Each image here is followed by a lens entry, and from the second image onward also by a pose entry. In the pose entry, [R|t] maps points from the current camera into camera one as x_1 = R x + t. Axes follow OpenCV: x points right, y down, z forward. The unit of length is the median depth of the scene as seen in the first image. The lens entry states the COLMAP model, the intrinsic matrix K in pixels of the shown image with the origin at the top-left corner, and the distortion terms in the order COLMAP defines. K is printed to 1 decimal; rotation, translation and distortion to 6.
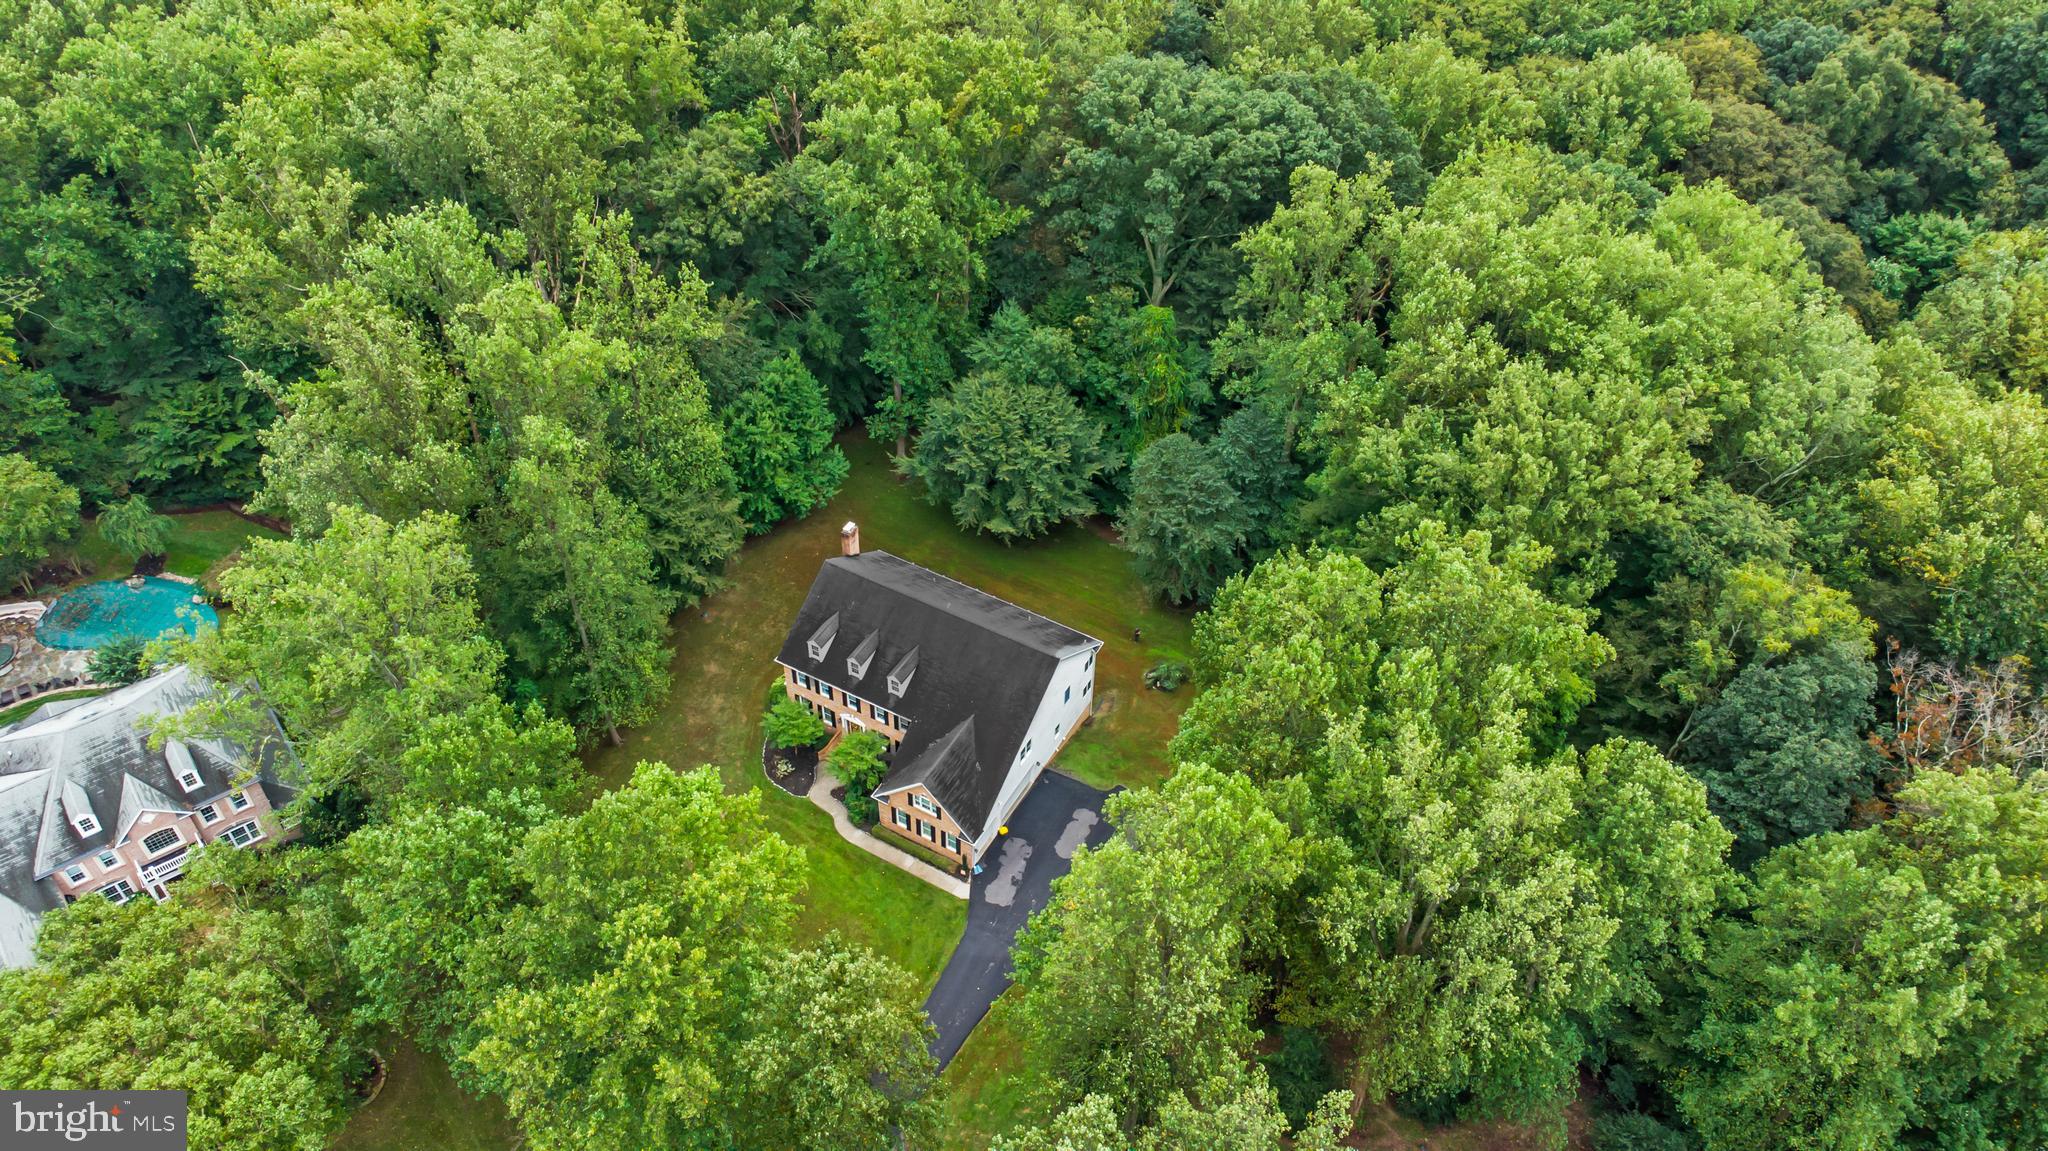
lens RADIAL K [[1516.9, 0, 1026.1], [0, 1516.9, 574.7], [0, 0, 1]] dist [0.011994, -0.018438]
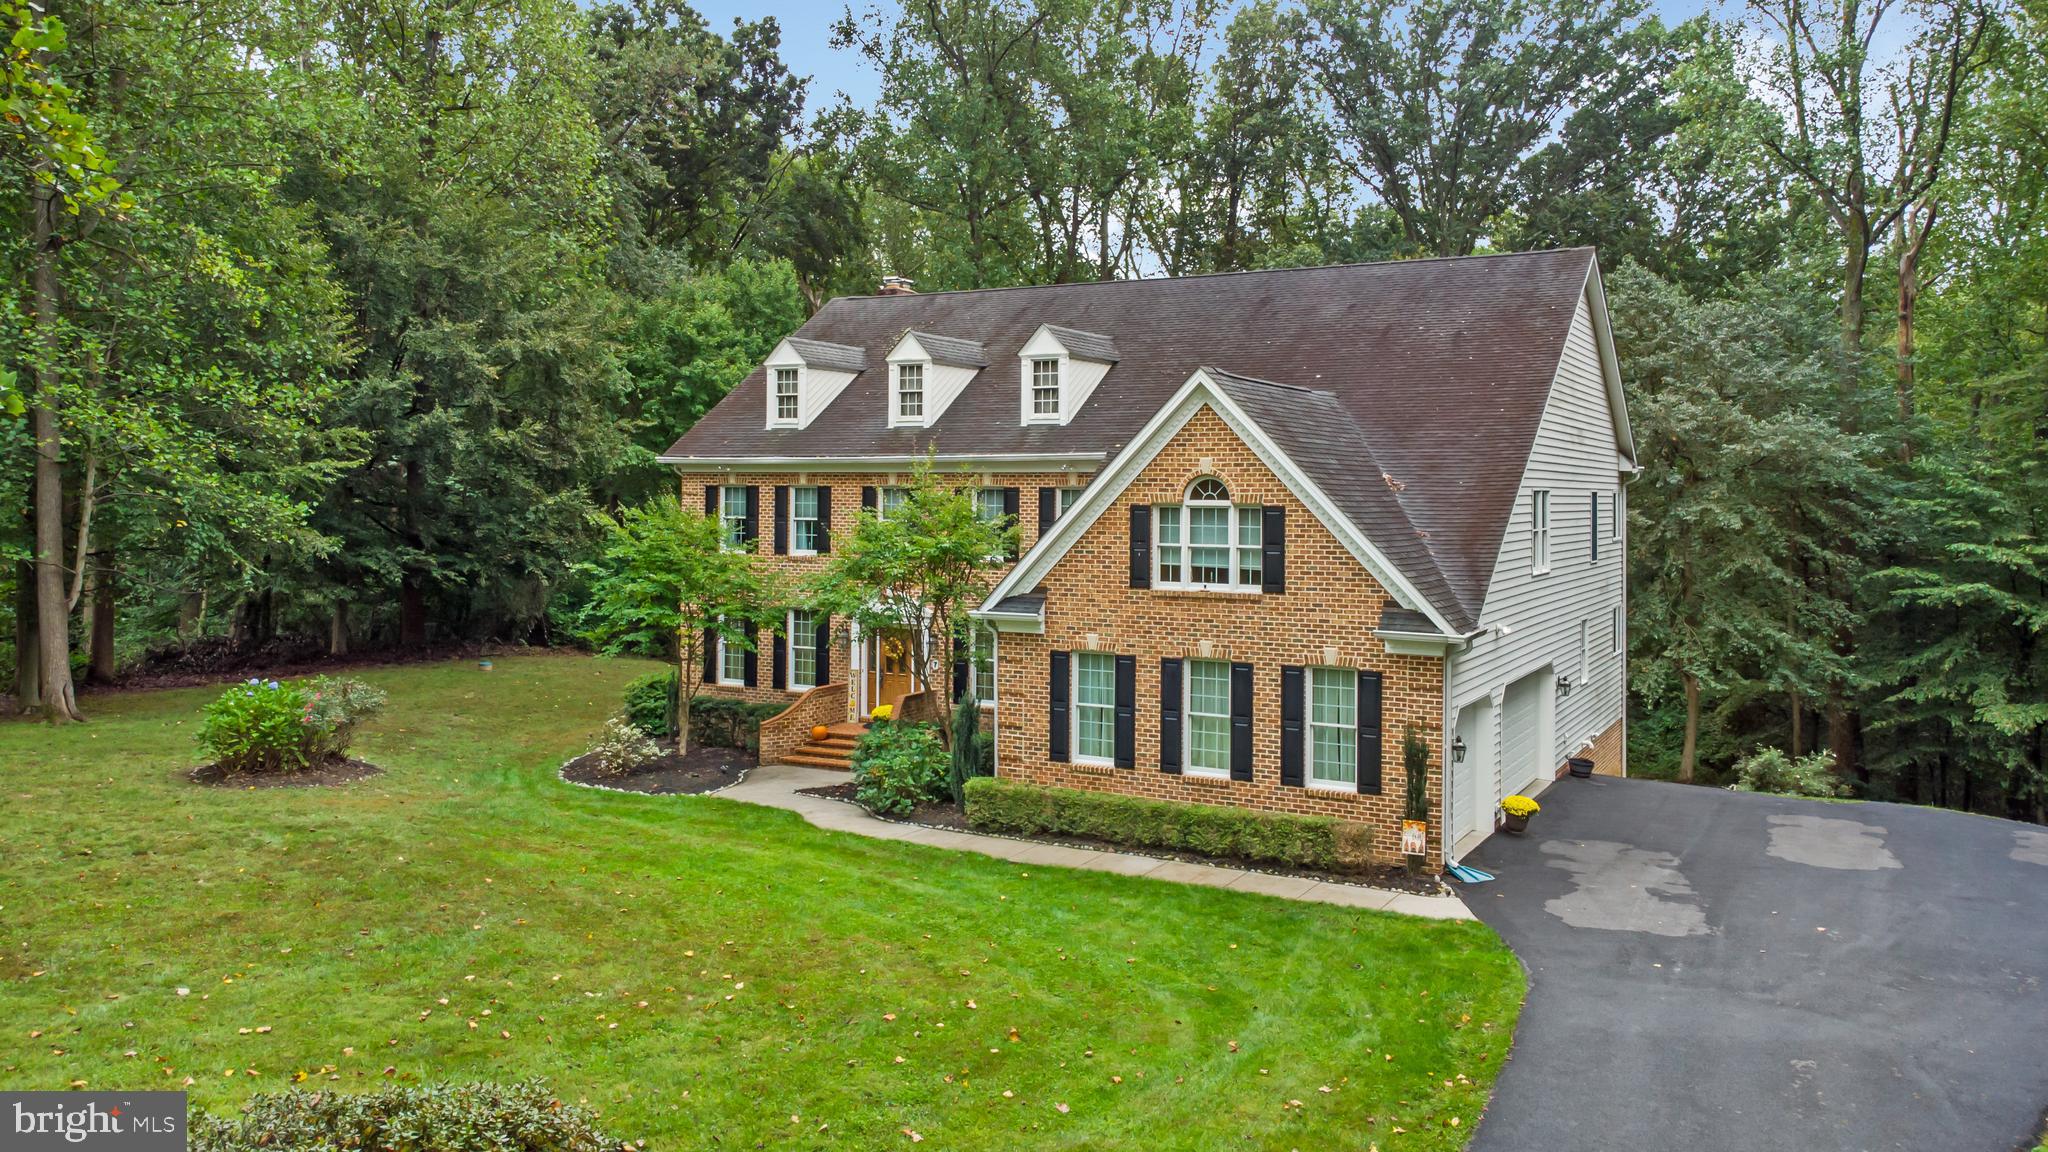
lens RADIAL K [[1516.9, 0, 1040.4], [0, 1516.9, 487.0], [0, 0, 1]] dist [0.011994, -0.018438]
pose [[0.999732, -0.007093, 0.022044, -0.092267], [0.020252, 0.729431, -0.683754, 0.288888], [-0.011230, 0.684017, 0.729379, 0.778330]]
